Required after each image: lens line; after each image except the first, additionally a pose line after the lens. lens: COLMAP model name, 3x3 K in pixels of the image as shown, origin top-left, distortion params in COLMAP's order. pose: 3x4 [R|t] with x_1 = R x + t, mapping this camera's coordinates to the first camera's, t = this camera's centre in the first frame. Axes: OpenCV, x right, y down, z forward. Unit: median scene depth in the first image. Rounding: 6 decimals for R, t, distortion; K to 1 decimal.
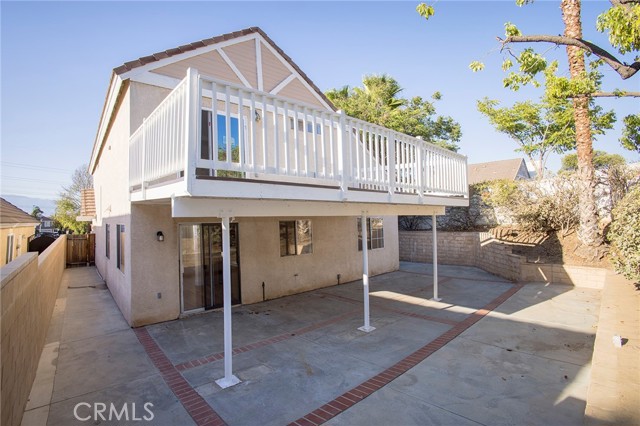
lens RADIAL K [[296.0, 0, 314.4], [0, 296.0, 212.1], [0, 0, 1]] dist [-0.029113, 0.000509]
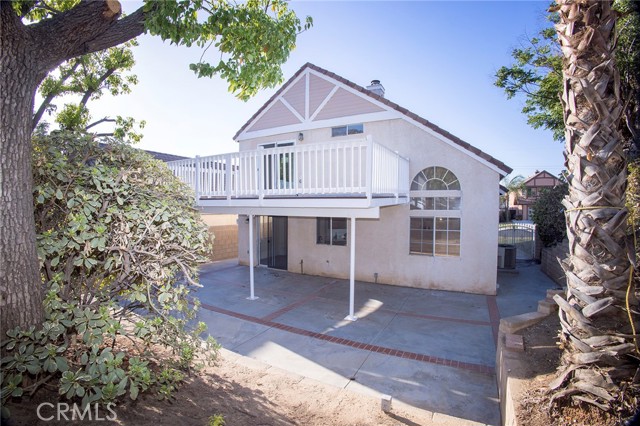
lens RADIAL K [[296.0, 0, 314.4], [0, 296.0, 212.1], [0, 0, 1]] dist [-0.029113, 0.000509]
pose [[0.353668, 0.039279, -0.934546, 1.117681], [0.017826, 0.998653, 0.048720, -0.046810], [0.935201, -0.033890, 0.352492, 0.593408]]
